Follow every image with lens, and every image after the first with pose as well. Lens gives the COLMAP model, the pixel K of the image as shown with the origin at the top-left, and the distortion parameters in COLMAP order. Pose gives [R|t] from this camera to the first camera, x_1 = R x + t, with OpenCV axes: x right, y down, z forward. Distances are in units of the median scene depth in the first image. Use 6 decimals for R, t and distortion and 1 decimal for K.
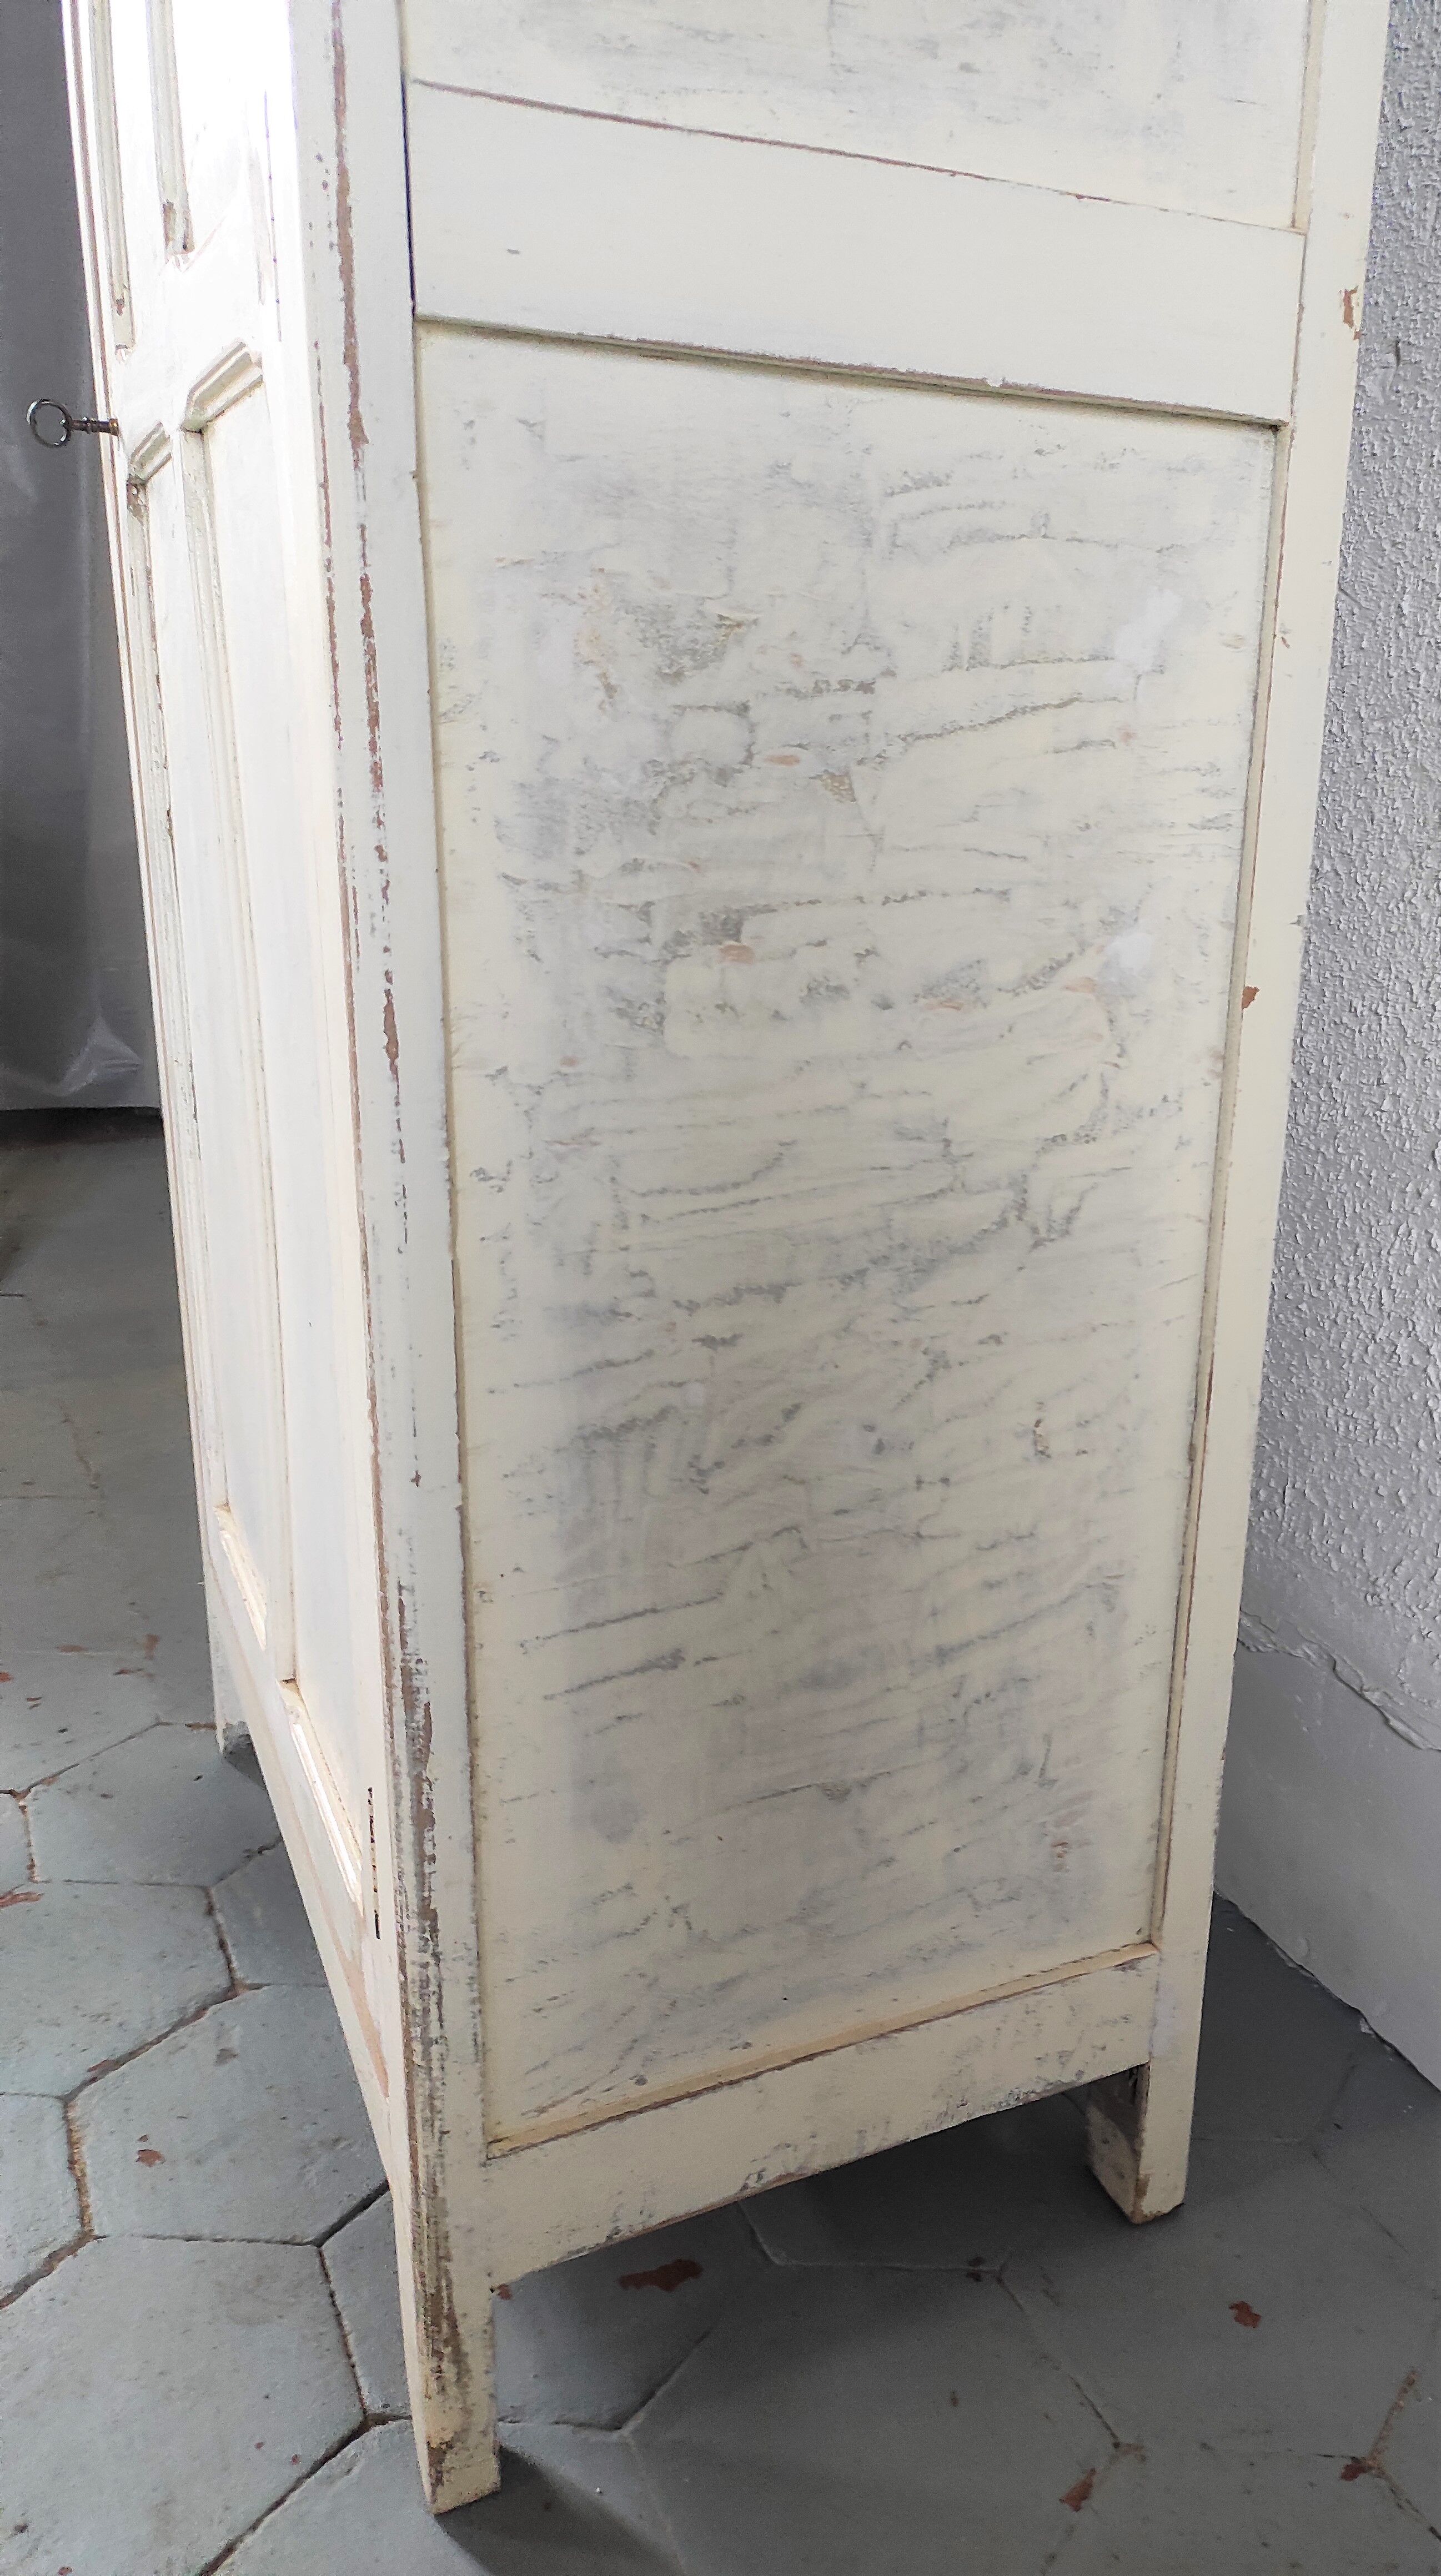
lens RADIAL K [[1915.9, 0, 933.0], [0, 1915.9, 1293.2], [0, 0, 1]] dist [0.027489, -0.003391]
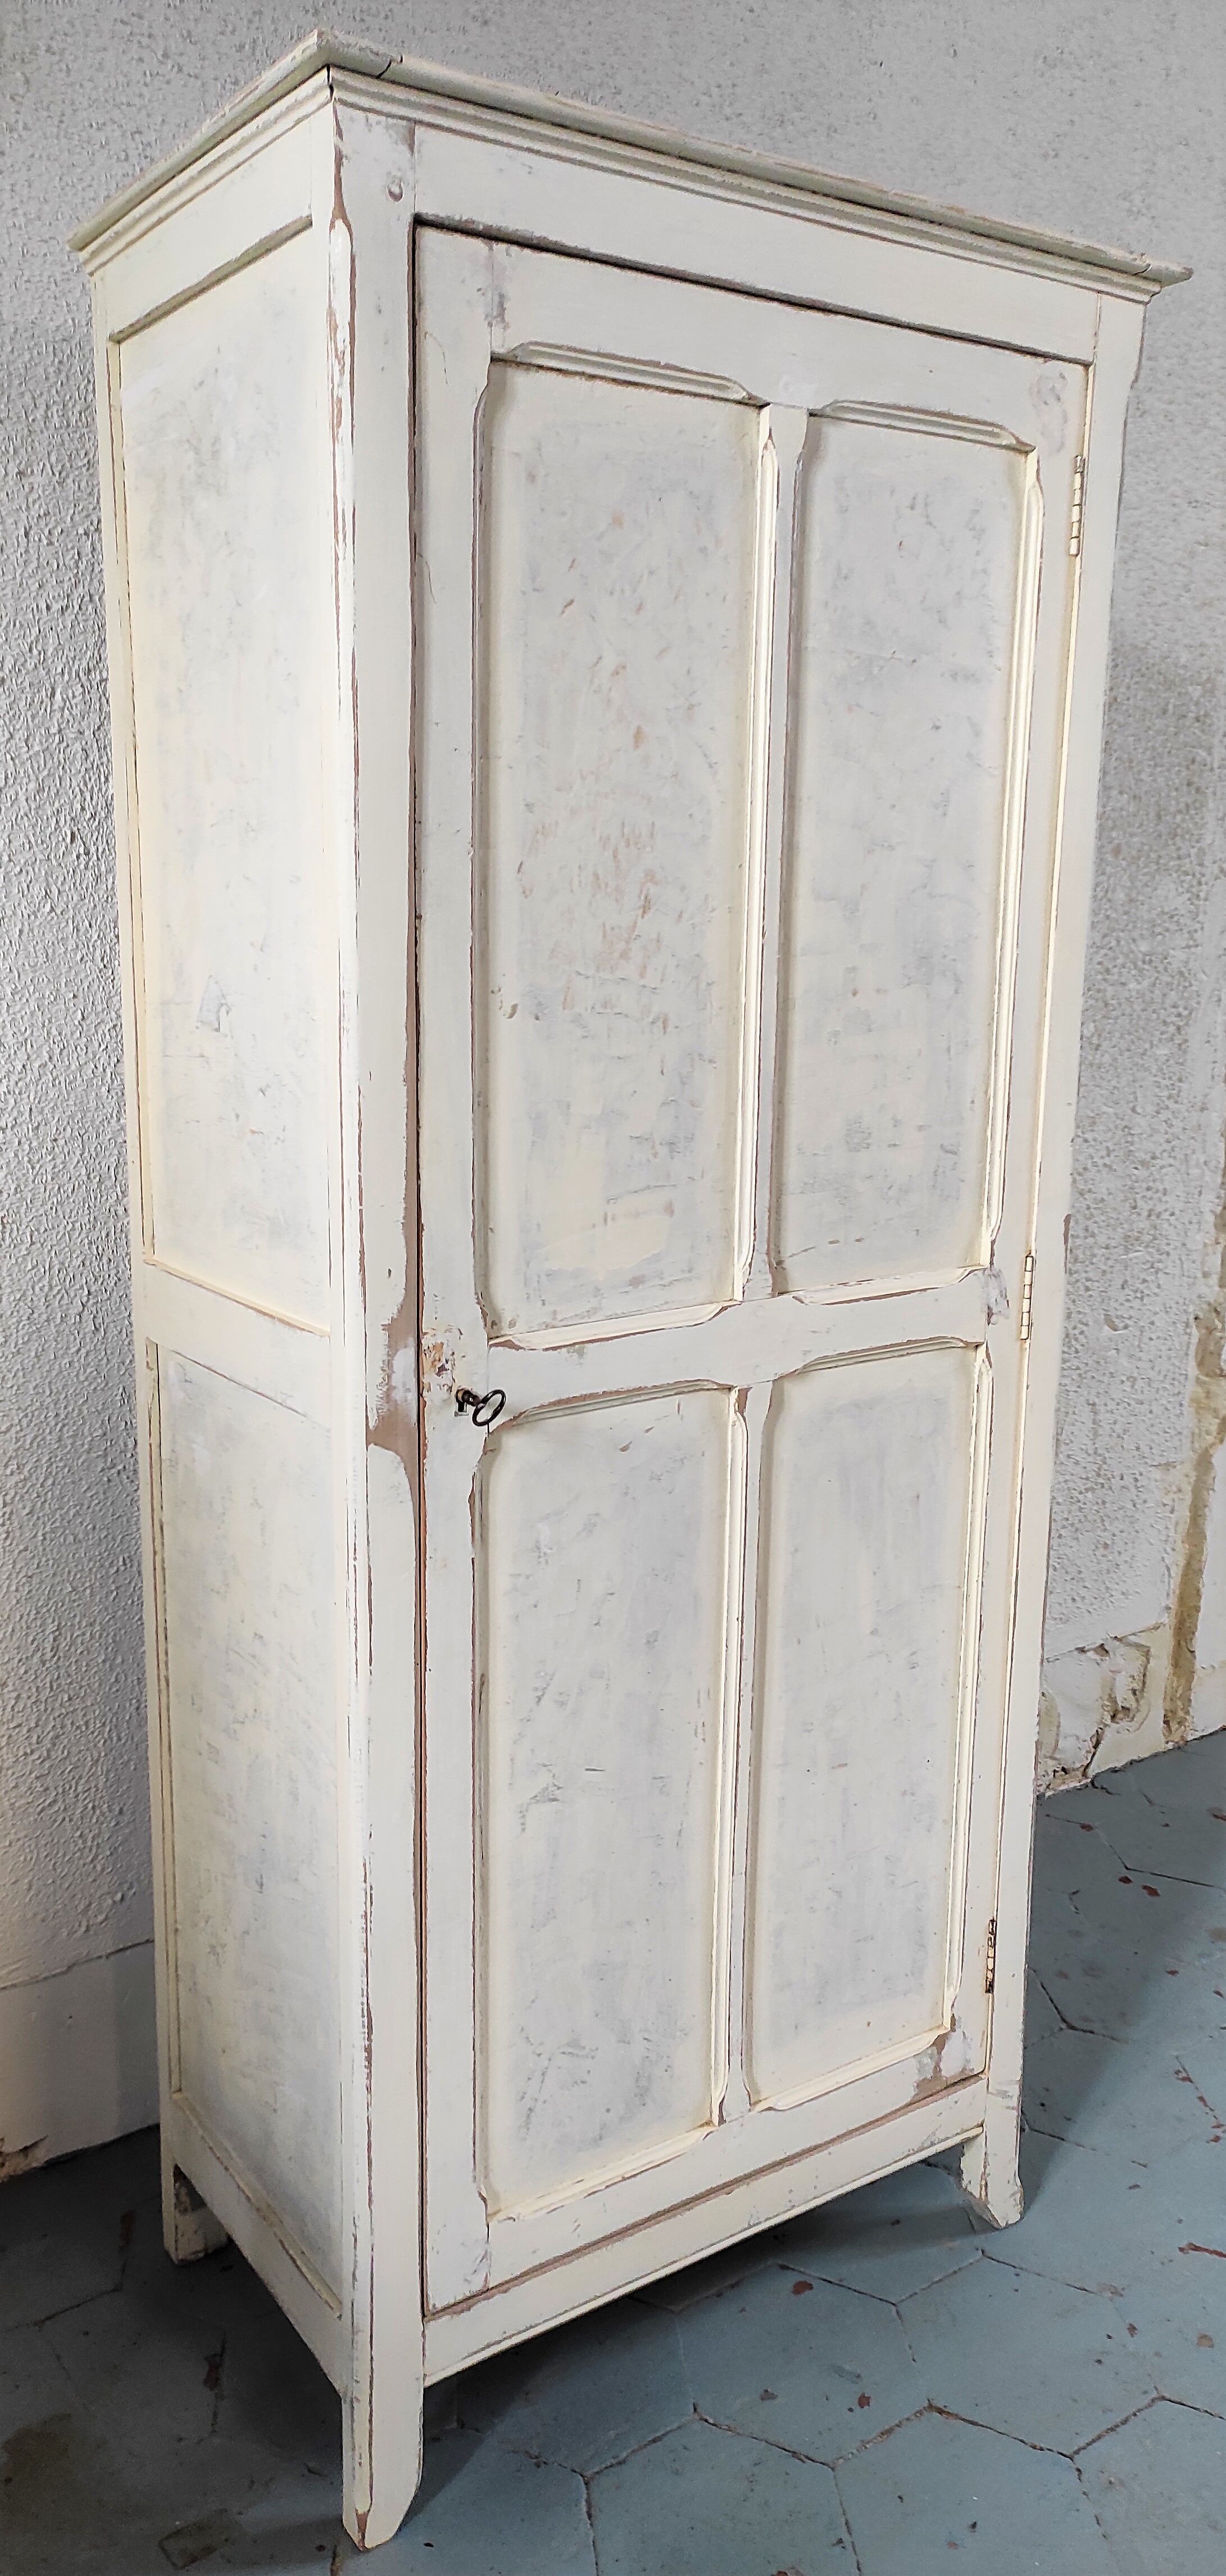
lens RADIAL K [[1909.6, 0, 523.3], [0, 1909.6, 1297.2], [0, 0, 1]] dist [0.049533, -0.050956]
pose [[-0.099234, -0.237132, 0.966396, -2.278382], [0.285789, 0.923480, 0.255947, -1.157894], [-0.953141, 0.301584, -0.023871, 1.408464]]
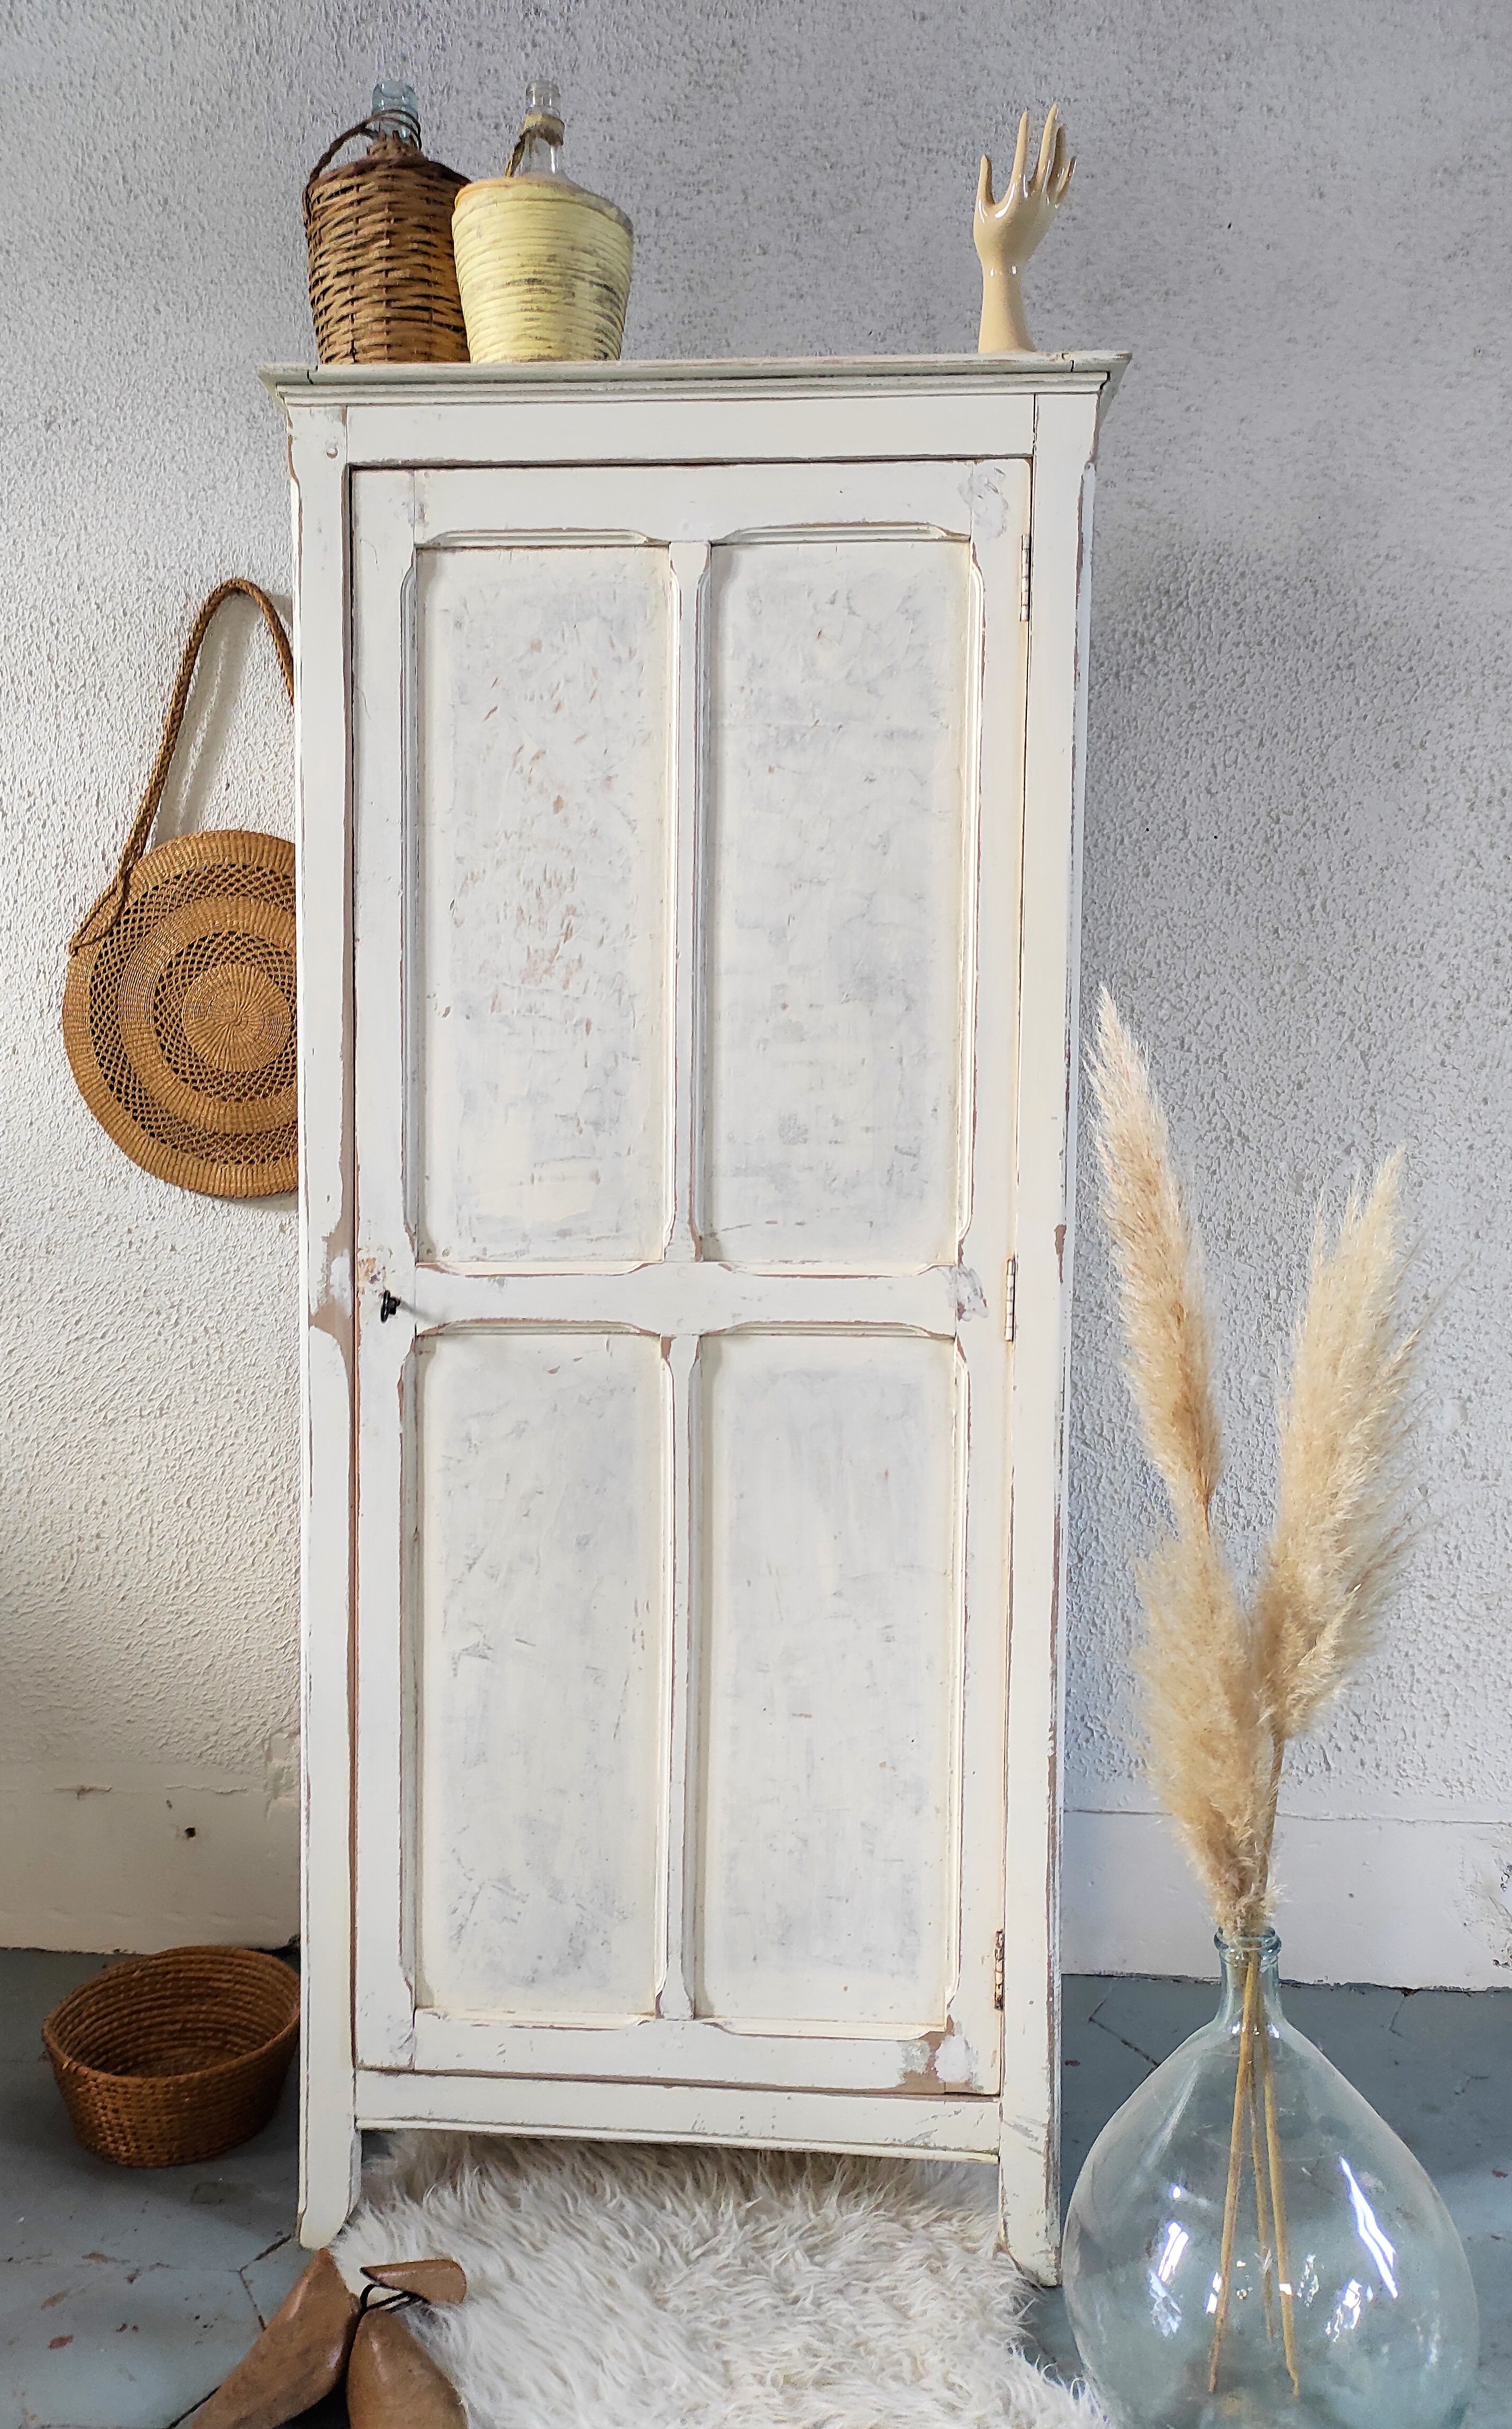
lens RADIAL K [[1786.3, 0, 691.0], [0, 1786.3, 1221.8], [0, 0, 1]] dist [0.048860, -0.041168]
pose [[0.507184, -0.087482, 0.857386, -2.250319], [0.264590, 0.962597, -0.058301, -0.516370], [-0.820217, 0.256425, 0.511361, 0.035608]]
